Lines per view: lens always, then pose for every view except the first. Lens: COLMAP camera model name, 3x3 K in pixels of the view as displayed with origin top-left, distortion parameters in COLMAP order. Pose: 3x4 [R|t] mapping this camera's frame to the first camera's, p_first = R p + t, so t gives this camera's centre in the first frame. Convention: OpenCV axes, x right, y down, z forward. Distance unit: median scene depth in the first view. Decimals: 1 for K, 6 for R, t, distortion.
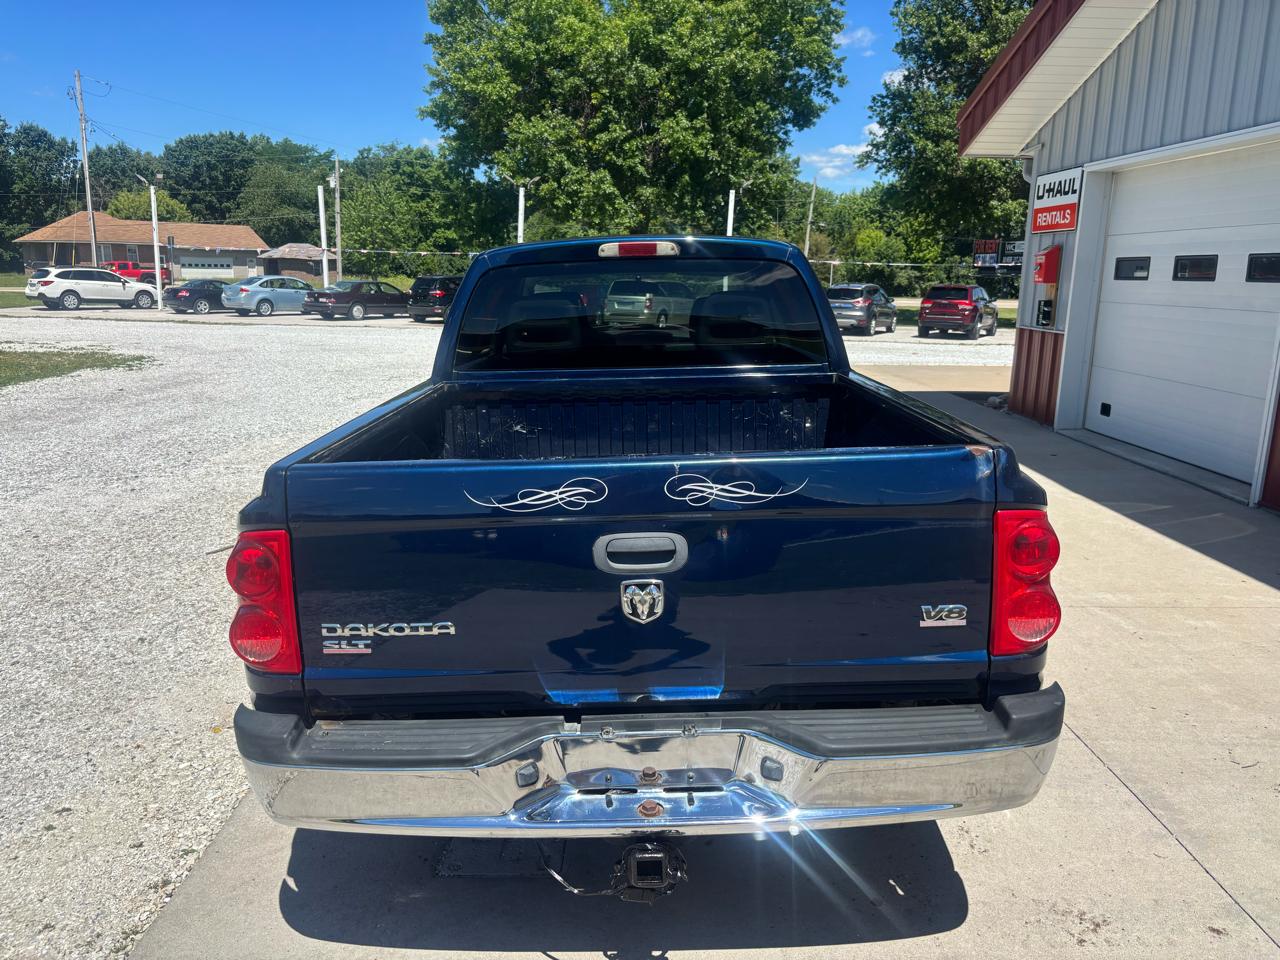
lens RADIAL K [[1018.5, 0, 640.0], [0, 1018.5, 480.0], [0, 0, 1]] dist [0.017246, -0.017081]
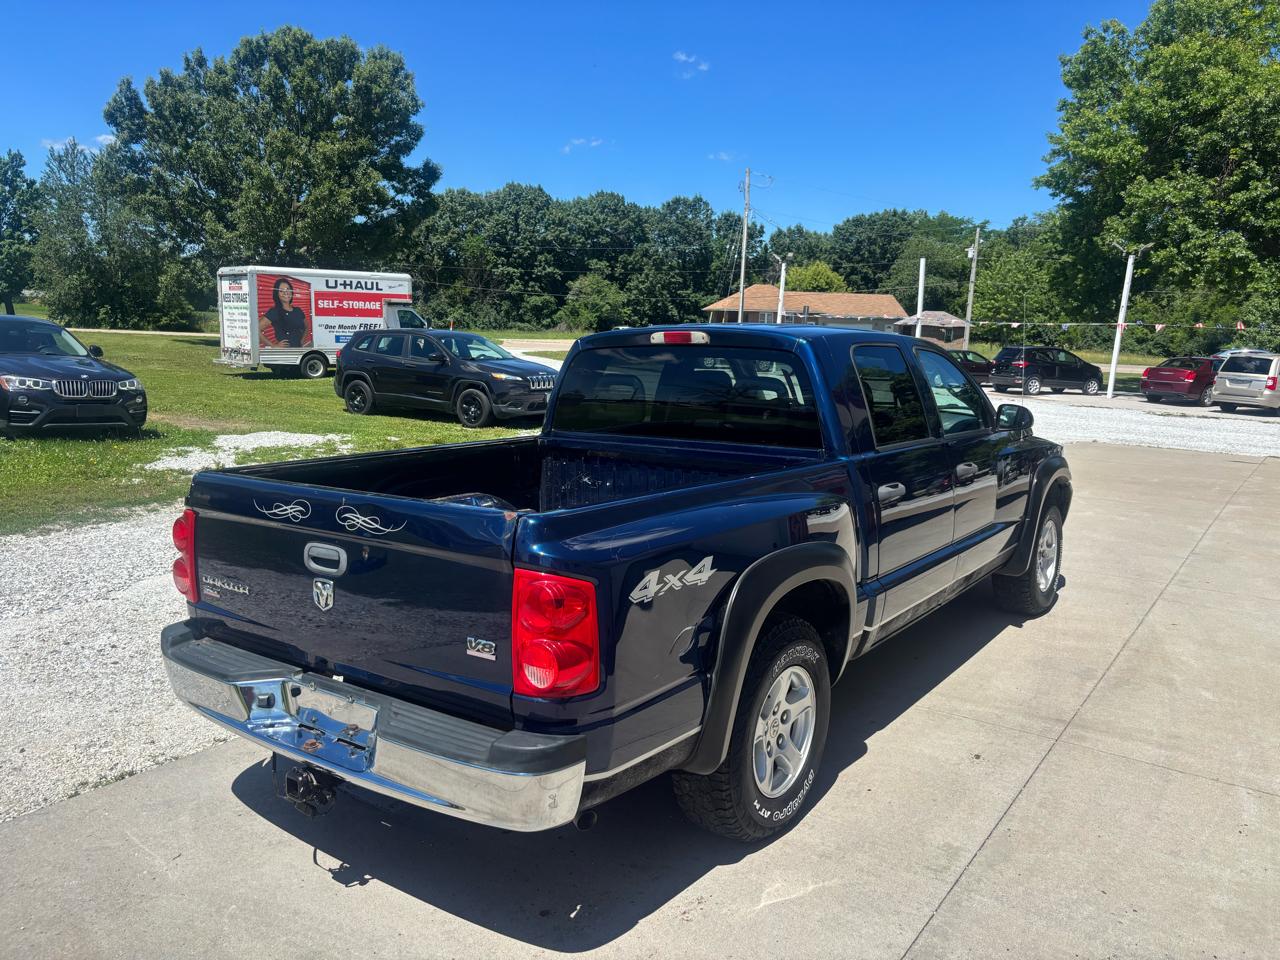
lens RADIAL K [[1010.0, 0, 654.2], [0, 1010.0, 482.6], [0, 0, 1]] dist [0.101210, -0.147608]
pose [[0.799013, 0.110003, -0.591166, 0.110577], [-0.144673, 0.989413, -0.011432, -0.007601], [0.583650, 0.094660, 0.806469, 0.011737]]
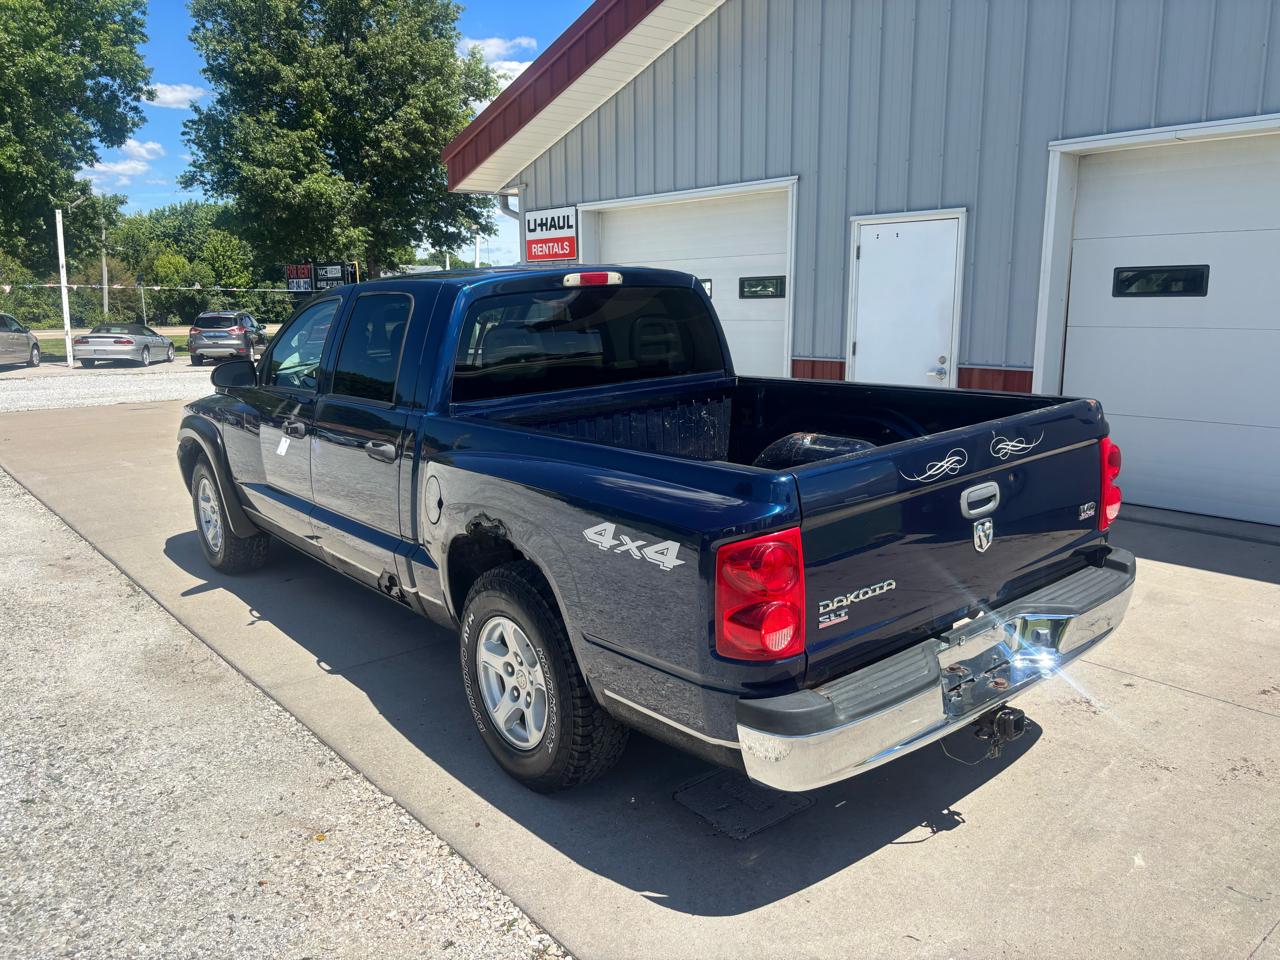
lens RADIAL K [[1018.5, 0, 640.0], [0, 1018.5, 480.0], [0, 0, 1]] dist [0.017246, -0.017081]
pose [[0.762941, -0.135643, 0.632077, -0.113156], [0.150442, 0.988149, 0.030466, -0.006058], [-0.628719, 0.071847, 0.774306, 0.021188]]
